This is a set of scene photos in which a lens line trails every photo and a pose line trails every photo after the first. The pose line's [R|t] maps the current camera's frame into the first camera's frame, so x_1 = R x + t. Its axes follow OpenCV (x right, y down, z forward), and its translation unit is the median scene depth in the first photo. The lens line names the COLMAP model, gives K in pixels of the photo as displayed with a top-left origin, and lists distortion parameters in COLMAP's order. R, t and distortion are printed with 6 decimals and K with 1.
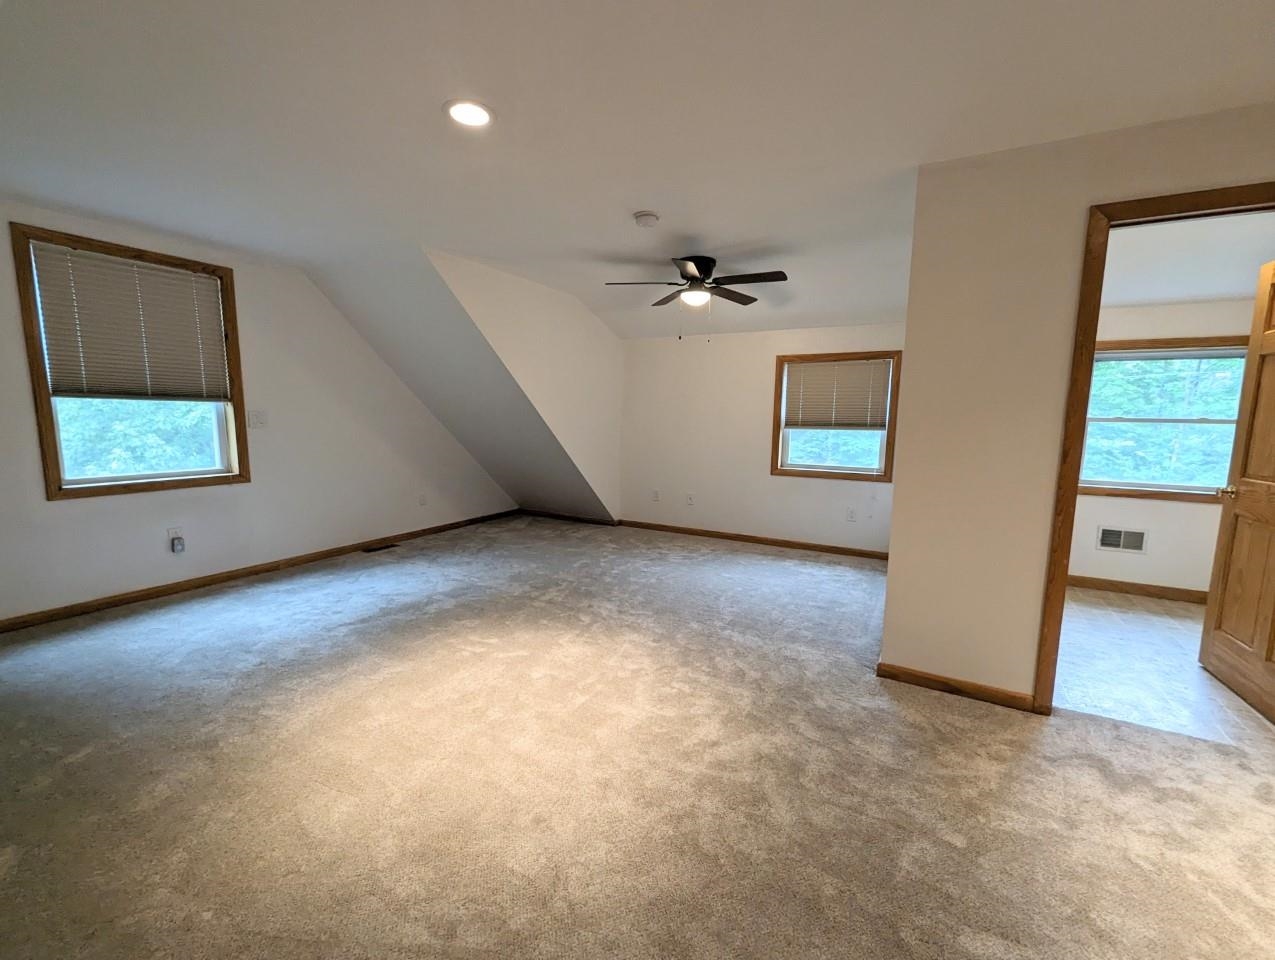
lens RADIAL K [[526.6, 0, 633.4], [0, 526.6, 478.5], [0, 0, 1]] dist [-0.001328, -0.001015]
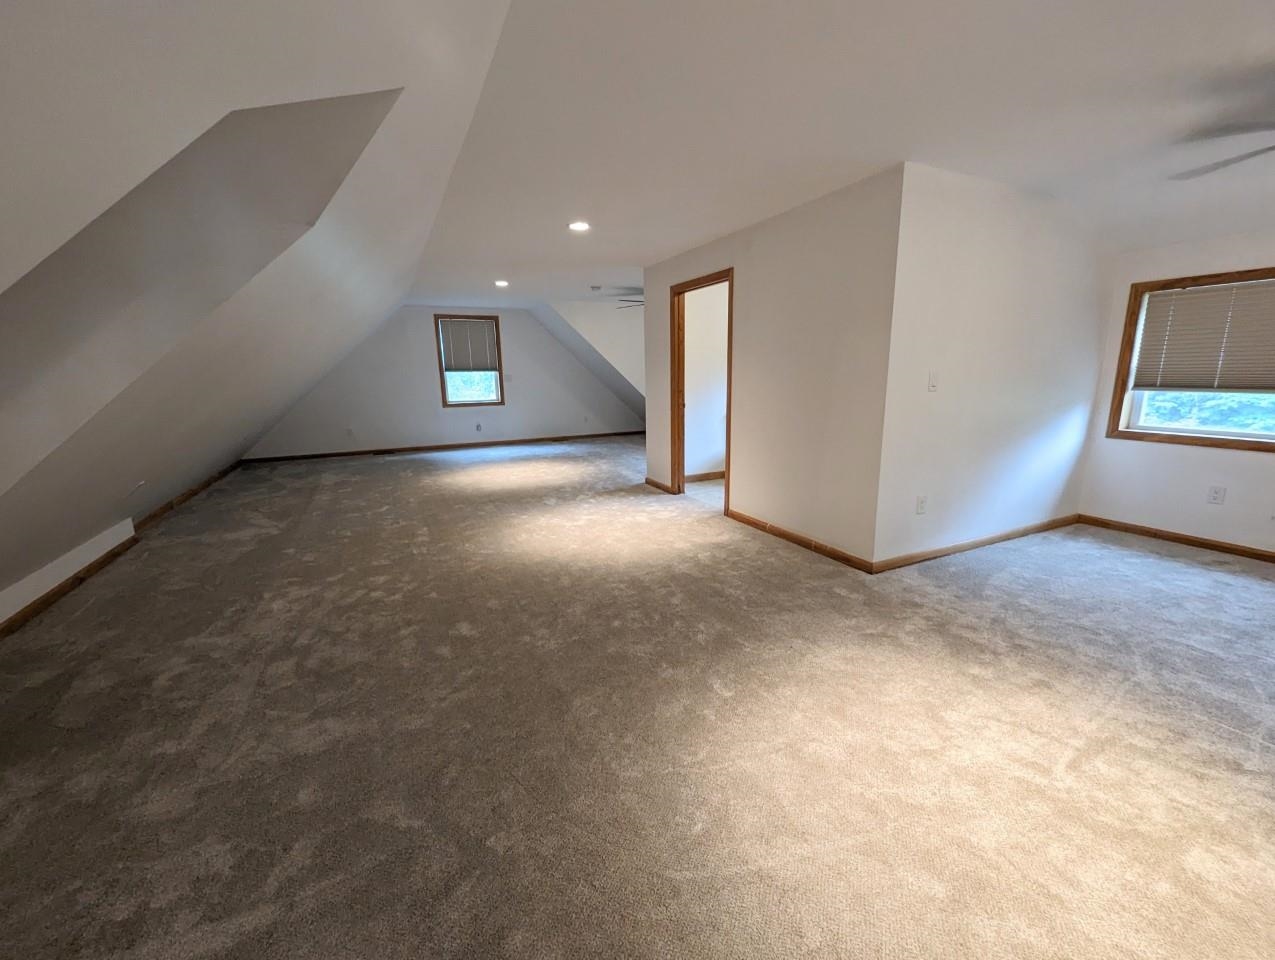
lens RADIAL K [[526.6, 0, 642.5], [0, 526.6, 483.3], [0, 0, 1]] dist [-0.001328, -0.001015]
pose [[0.815281, 0.095872, -0.571074, 1.221991], [-0.041968, 0.993388, 0.106856, 0.080842], [0.577543, -0.063151, 0.813914, -0.631682]]
